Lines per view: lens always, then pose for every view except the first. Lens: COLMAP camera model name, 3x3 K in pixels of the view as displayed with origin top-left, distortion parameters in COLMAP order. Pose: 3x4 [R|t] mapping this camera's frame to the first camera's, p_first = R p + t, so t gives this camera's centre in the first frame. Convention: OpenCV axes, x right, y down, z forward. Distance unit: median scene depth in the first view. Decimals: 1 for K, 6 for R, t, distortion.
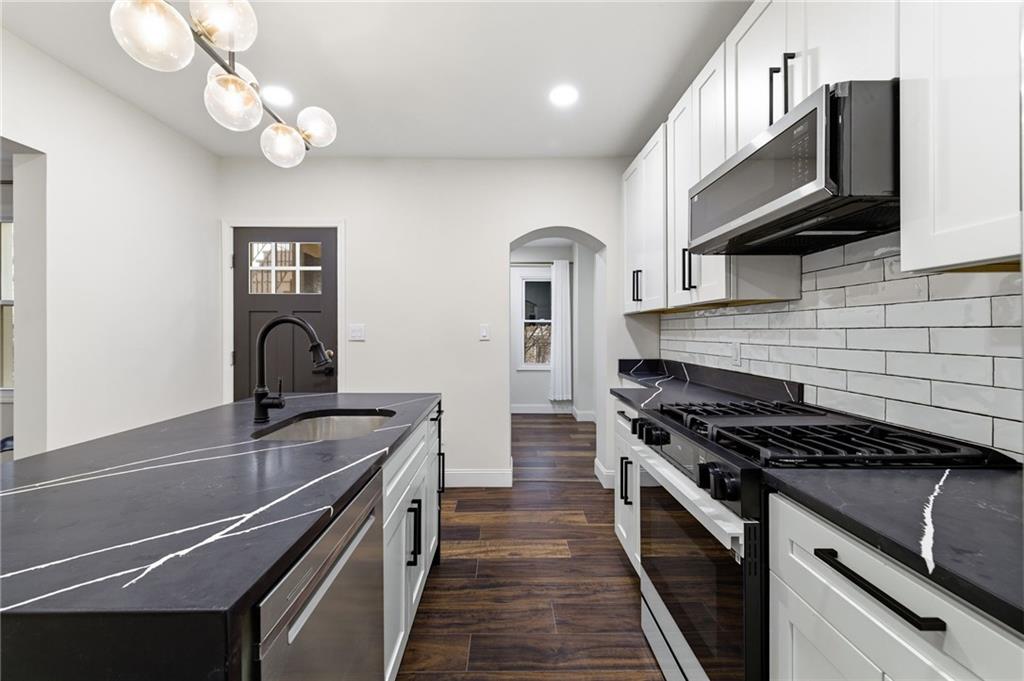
lens RADIAL K [[426.0, 0, 509.9], [0, 426.0, 330.3], [0, 0, 1]] dist [0.002269, 0.000207]
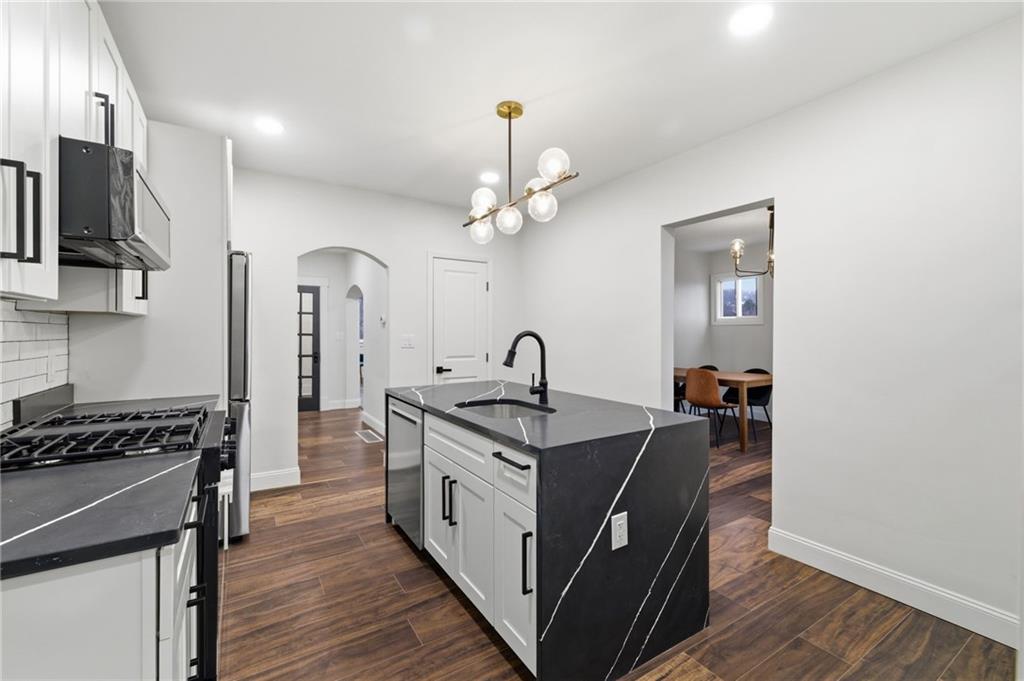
lens RADIAL K [[433.0, 0, 506.0], [0, 433.0, 334.6], [0, 0, 1]] dist [0.003824, 0.000547]
pose [[-0.855564, 0.001926, -0.517694, 0.202965], [-0.000341, 0.999991, 0.004283, -0.019419], [0.517697, 0.003841, -0.855555, 1.492312]]
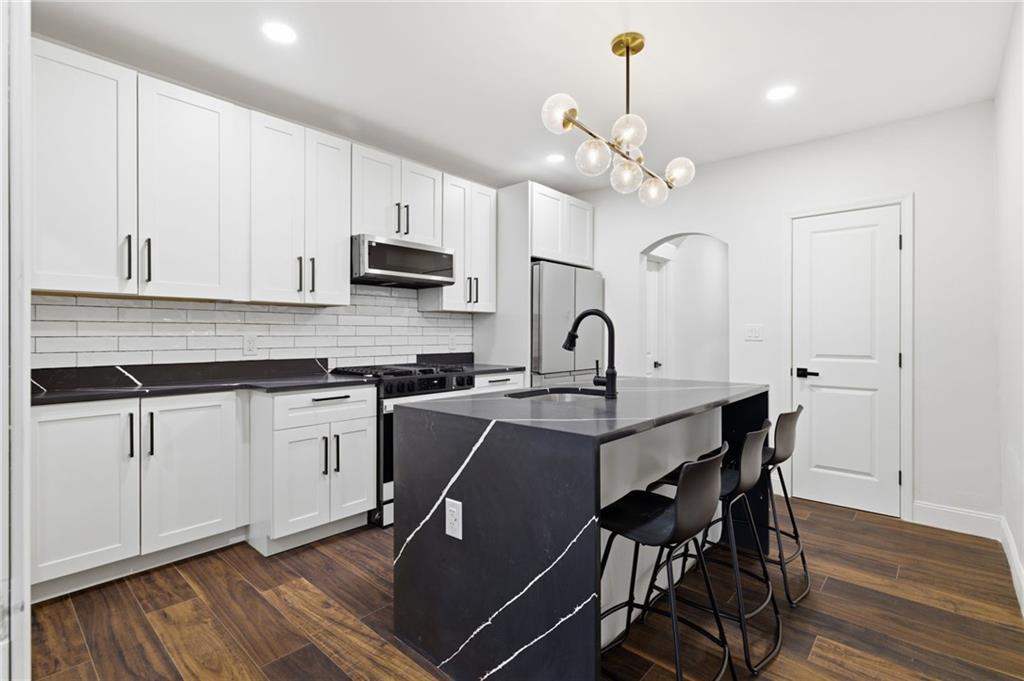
lens RADIAL K [[470.5, 0, 511.1], [0, 470.5, 335.0], [0, 0, 1]] dist [0.002010, 0.000197]
pose [[-0.740879, -0.000522, 0.671638, -0.846850], [-0.001964, 0.999997, -0.001390, 0.027404], [-0.671636, -0.002349, -0.740878, 1.452272]]
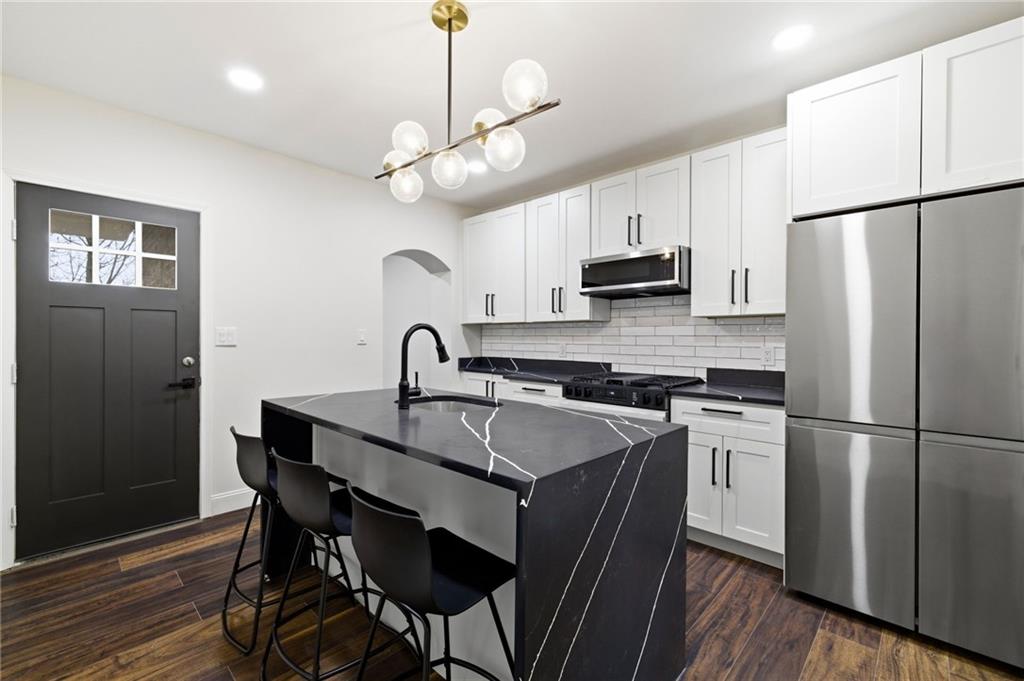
lens RADIAL K [[433.0, 0, 506.0], [0, 433.0, 334.6], [0, 0, 1]] dist [0.003824, 0.000547]
pose [[0.702103, 0.008888, 0.712020, -0.860154], [-0.006525, 0.999960, -0.006047, 0.004206], [-0.712046, -0.000400, 0.702133, -0.064683]]
